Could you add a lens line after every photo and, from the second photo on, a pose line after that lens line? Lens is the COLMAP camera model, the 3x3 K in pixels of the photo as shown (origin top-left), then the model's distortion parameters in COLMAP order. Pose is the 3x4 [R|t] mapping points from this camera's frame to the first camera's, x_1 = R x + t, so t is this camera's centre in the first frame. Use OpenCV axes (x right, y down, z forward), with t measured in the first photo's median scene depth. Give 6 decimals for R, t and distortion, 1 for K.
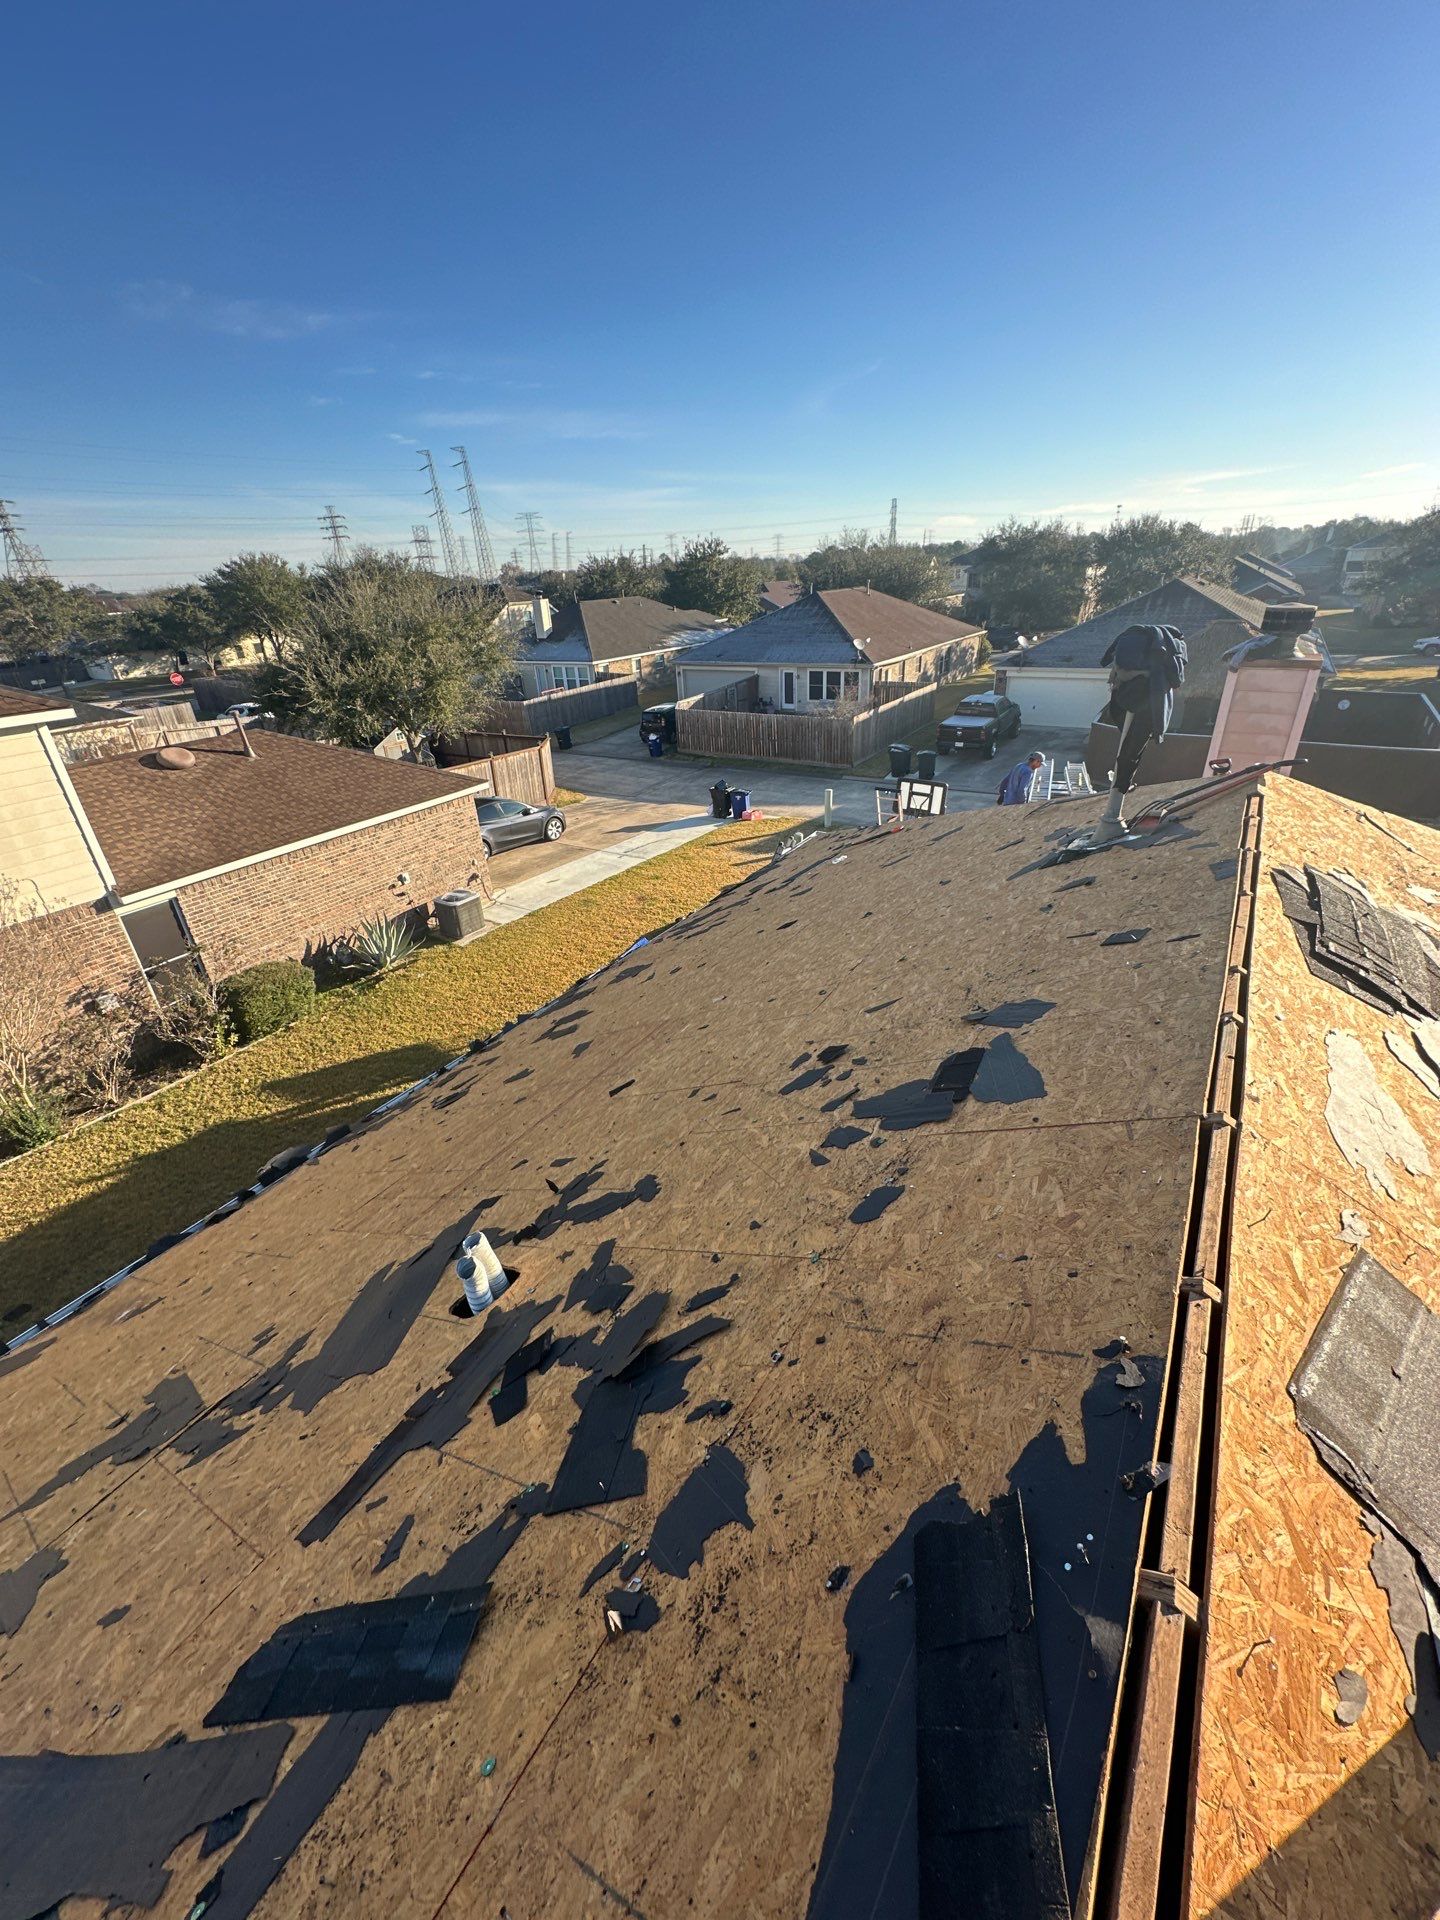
lens RADIAL K [[762.9, 0, 720.0], [0, 762.9, 960.0], [0, 0, 1]] dist [0.000228, 0.000149]
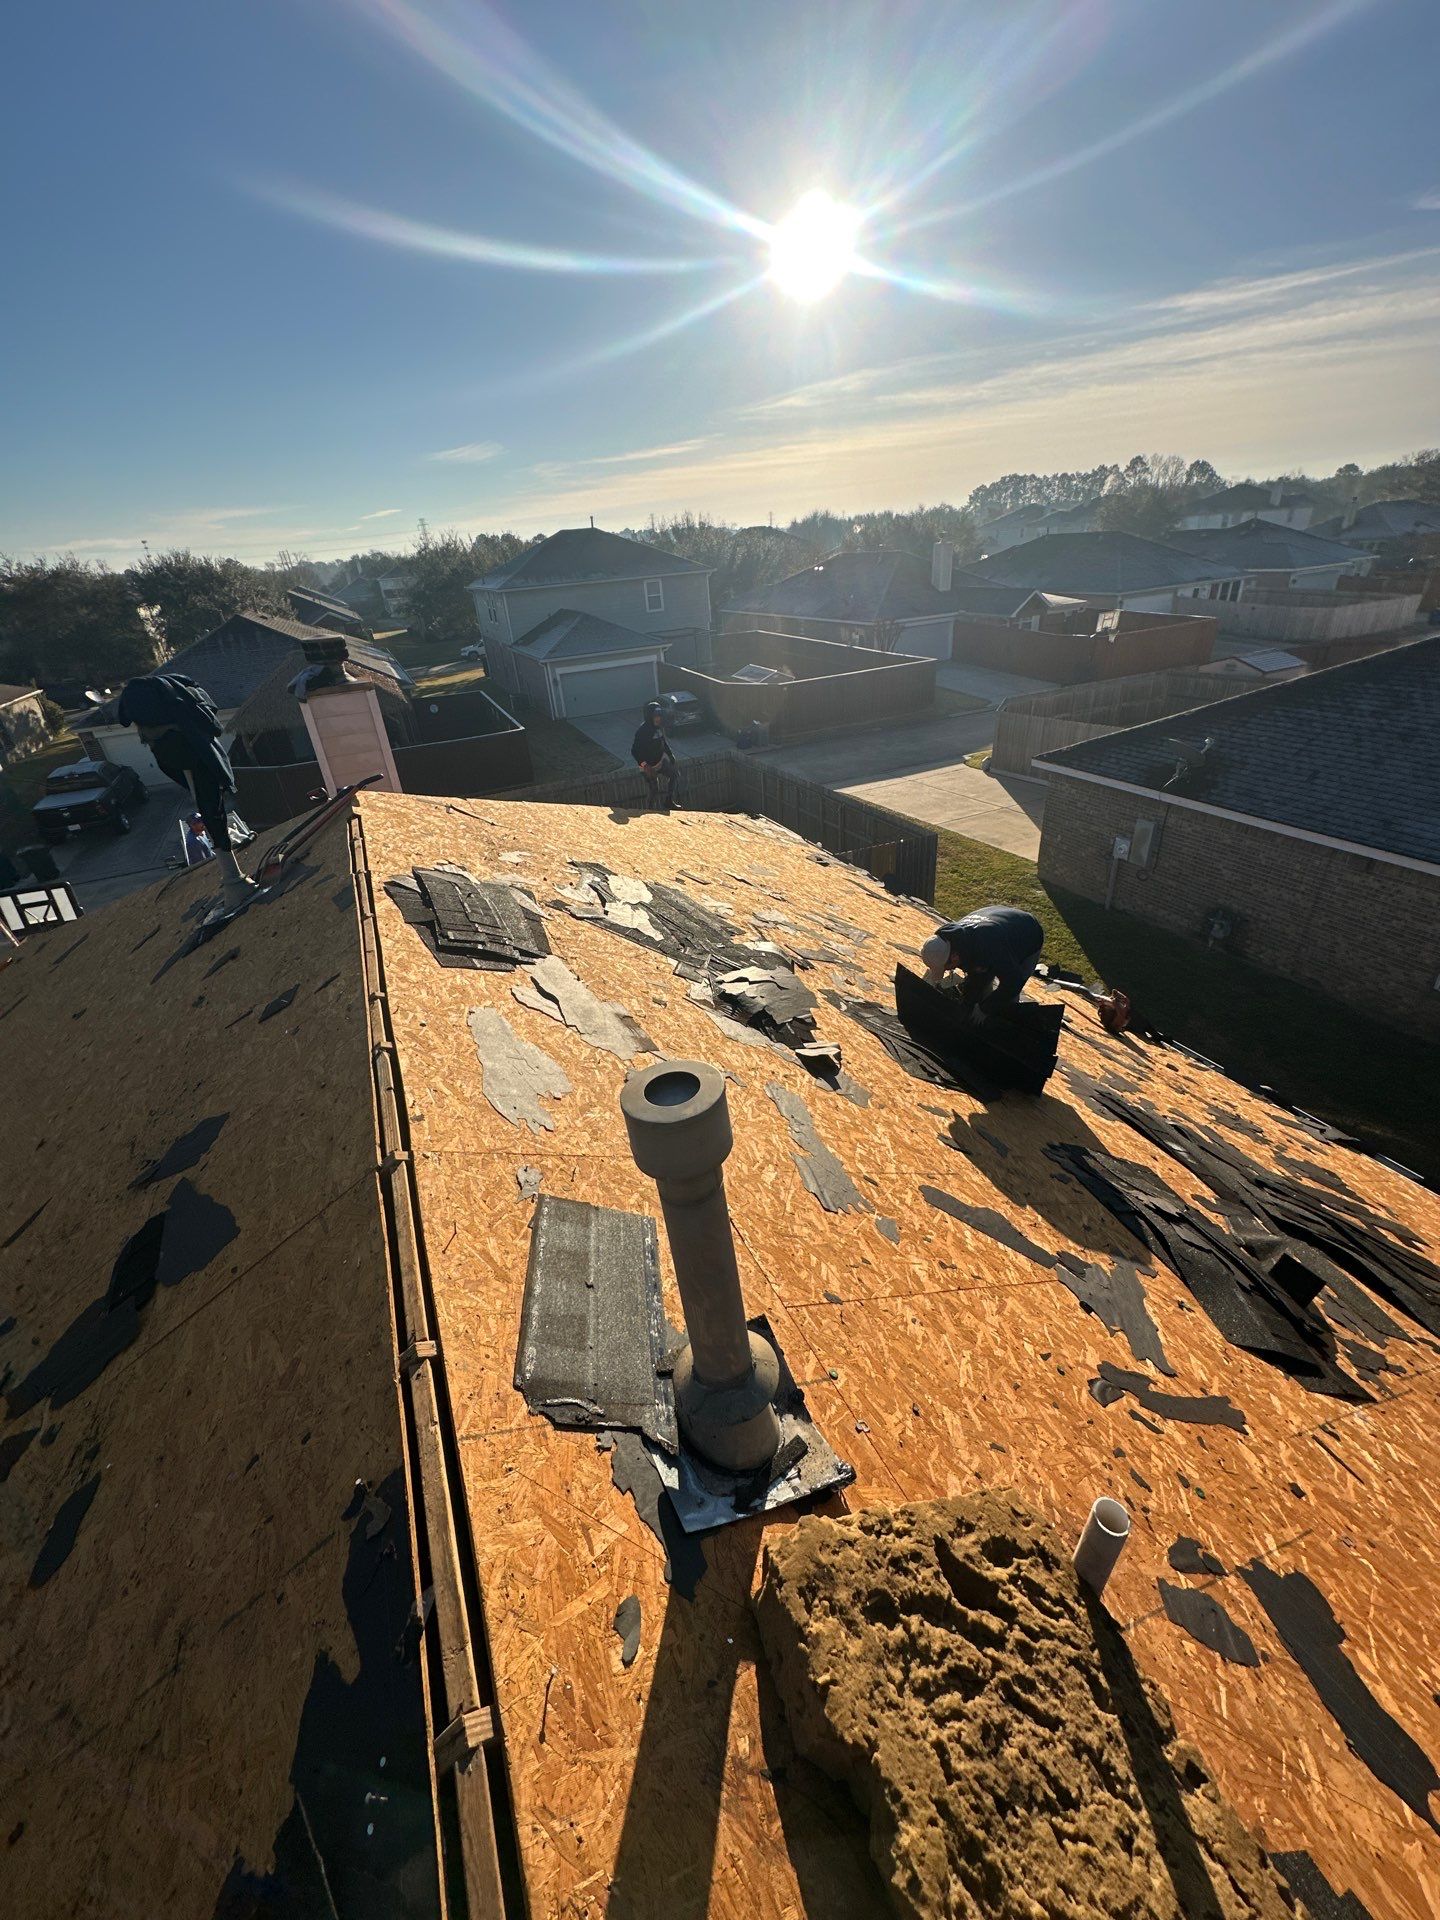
lens RADIAL K [[762.9, 0, 720.0], [0, 762.9, 960.0], [0, 0, 1]] dist [0.000228, 0.000149]
pose [[0.536282, -0.399832, 0.743327, 0.127726], [0.426167, 0.888446, 0.170427, -0.005654], [-0.728548, 0.225385, 0.646853, -0.006054]]
